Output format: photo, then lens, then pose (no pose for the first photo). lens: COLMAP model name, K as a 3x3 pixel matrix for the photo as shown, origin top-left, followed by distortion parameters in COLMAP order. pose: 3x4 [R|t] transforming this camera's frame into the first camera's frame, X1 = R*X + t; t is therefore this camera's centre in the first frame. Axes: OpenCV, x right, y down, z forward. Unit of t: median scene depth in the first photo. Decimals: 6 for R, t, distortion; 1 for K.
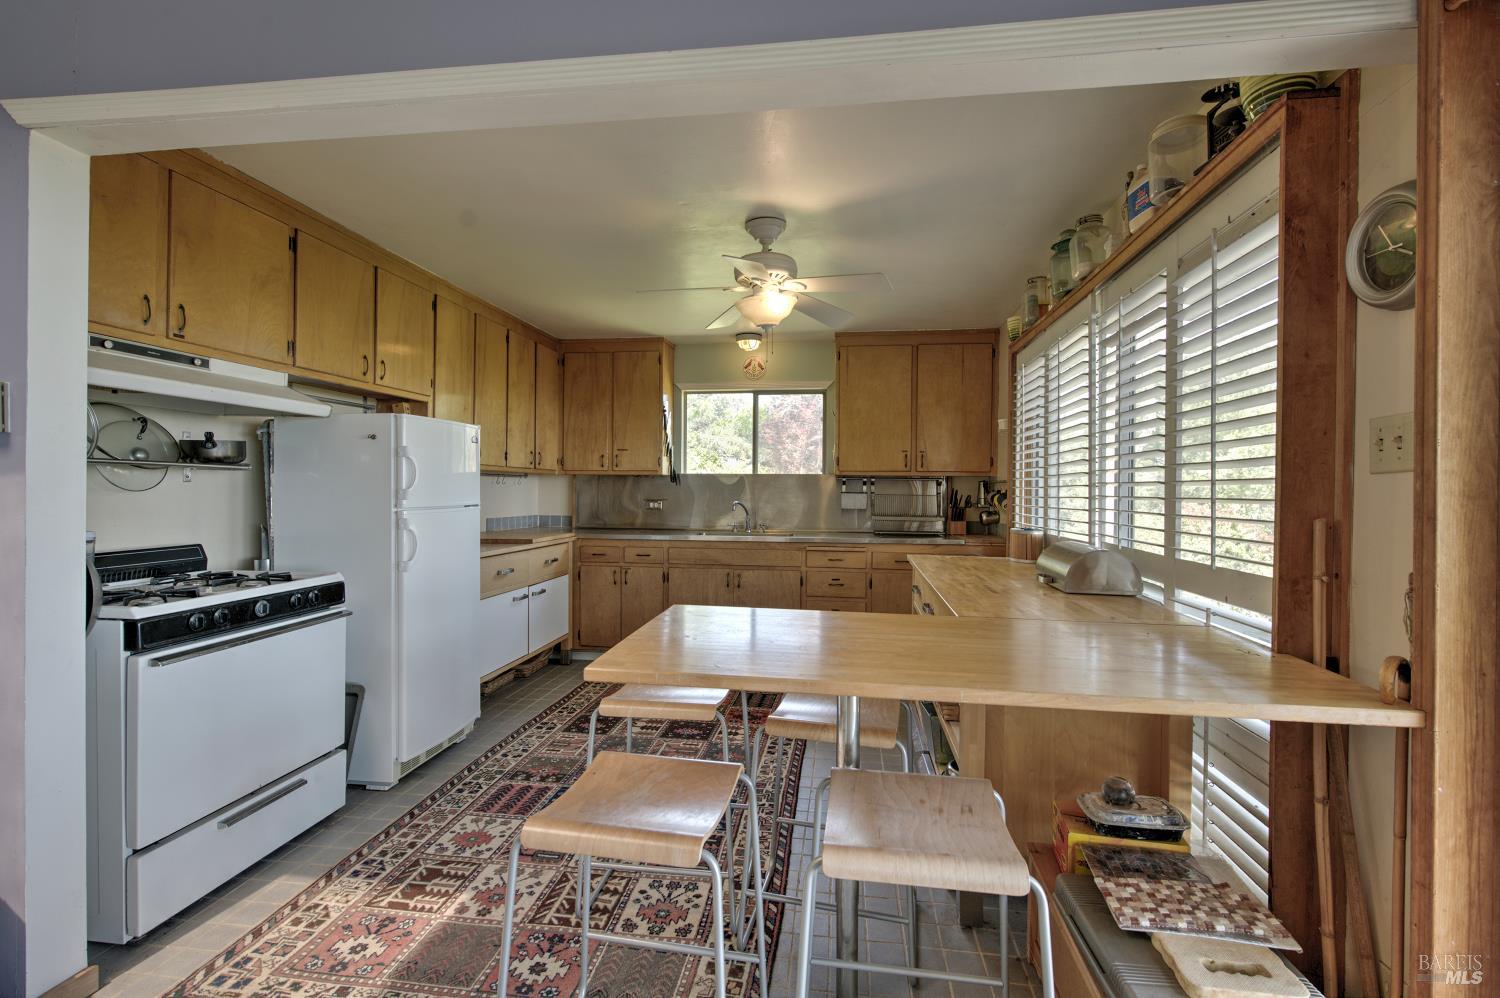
lens RADIAL K [[676.1, 0, 750.0], [0, 676.1, 499.0], [0, 0, 1]] dist [-0.000801, -0.000641]
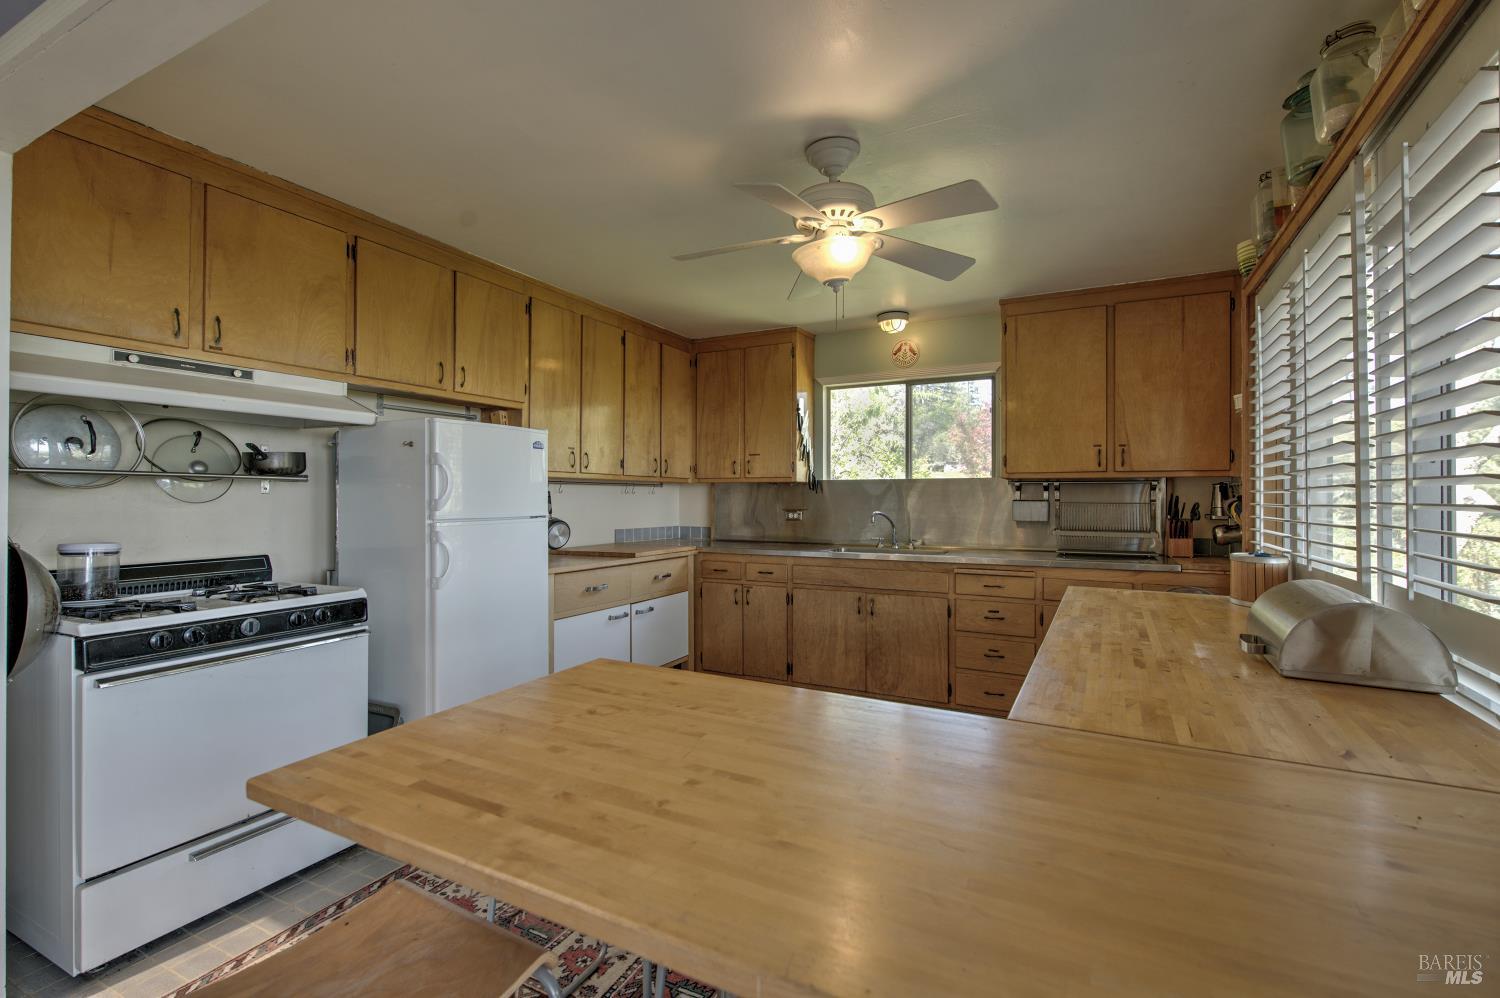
lens RADIAL K [[676.1, 0, 750.0], [0, 676.1, 499.0], [0, 0, 1]] dist [-0.000801, -0.000641]
pose [[0.942956, -0.006695, -0.332850, 0.132358], [0.002137, 0.999899, -0.014058, -0.000864], [0.332910, 0.012545, 0.942875, 0.180066]]
